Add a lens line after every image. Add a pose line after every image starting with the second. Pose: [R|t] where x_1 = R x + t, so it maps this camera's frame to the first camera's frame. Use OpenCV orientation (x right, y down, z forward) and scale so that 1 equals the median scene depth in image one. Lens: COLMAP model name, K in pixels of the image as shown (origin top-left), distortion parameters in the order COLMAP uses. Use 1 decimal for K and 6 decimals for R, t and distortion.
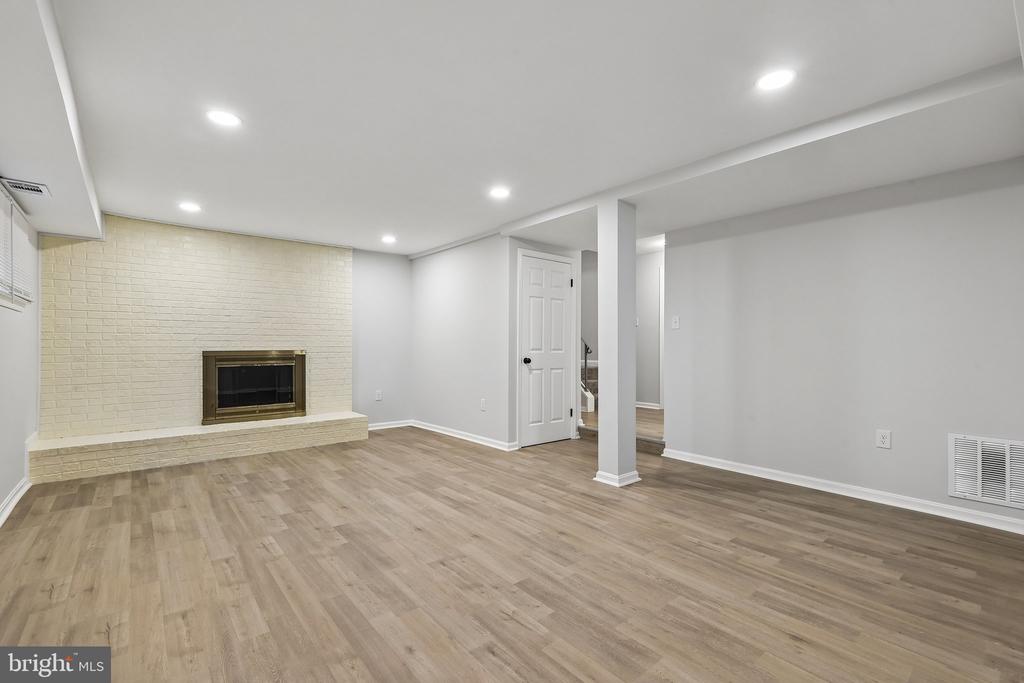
lens RADIAL K [[450.5, 0, 512.7], [0, 450.5, 344.9], [0, 0, 1]] dist [0.002721, 0.000733]
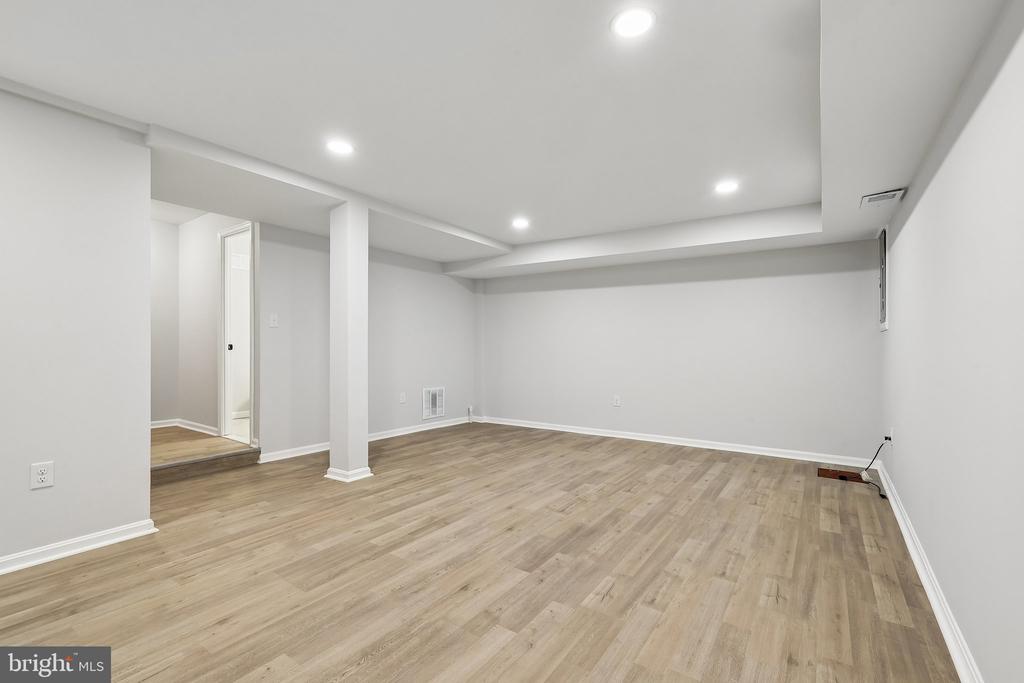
lens RADIAL K [[450.5, 0, 512.9], [0, 450.5, 343.6], [0, 0, 1]] dist [0.002721, 0.000733]
pose [[-0.261572, 0.002386, 0.965181, -1.124034], [-0.007237, 0.999964, -0.004434, 0.002091], [-0.965157, -0.008144, -0.261545, 1.202256]]
